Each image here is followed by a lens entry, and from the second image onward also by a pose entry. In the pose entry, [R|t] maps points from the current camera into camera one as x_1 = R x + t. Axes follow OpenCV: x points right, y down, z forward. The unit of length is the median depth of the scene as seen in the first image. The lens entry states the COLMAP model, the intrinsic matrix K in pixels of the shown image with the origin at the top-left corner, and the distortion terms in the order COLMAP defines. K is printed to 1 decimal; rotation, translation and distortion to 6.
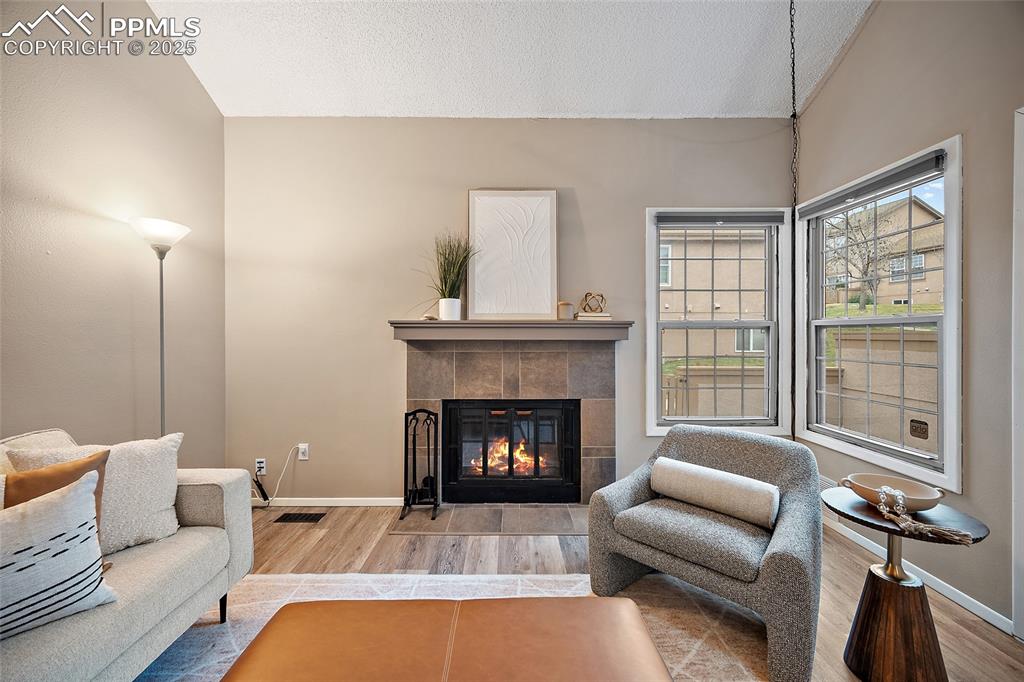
lens RADIAL K [[404.2, 0, 511.3], [0, 404.2, 339.1], [0, 0, 1]] dist [-0.000543, 0.000256]
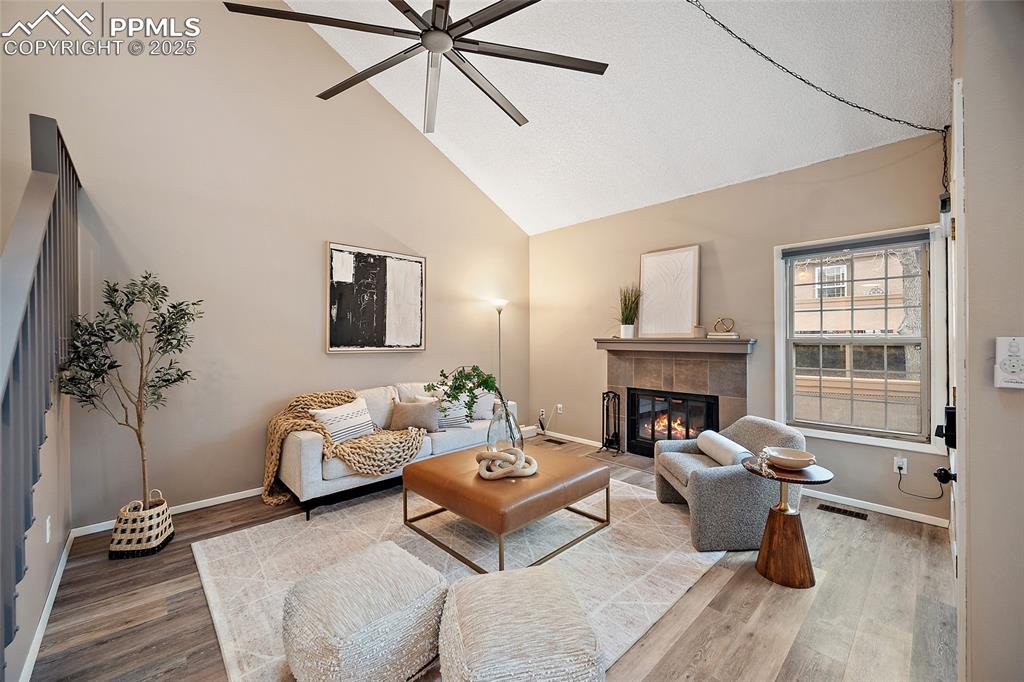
lens RADIAL K [[404.2, 0, 512.0], [0, 404.2, 339.6], [0, 0, 1]] dist [-0.000543, 0.000256]
pose [[0.684245, 0.002616, -0.729247, 0.692331], [-0.002852, 0.999996, 0.000911, -0.039527], [0.729246, 0.001457, 0.684250, -0.430773]]
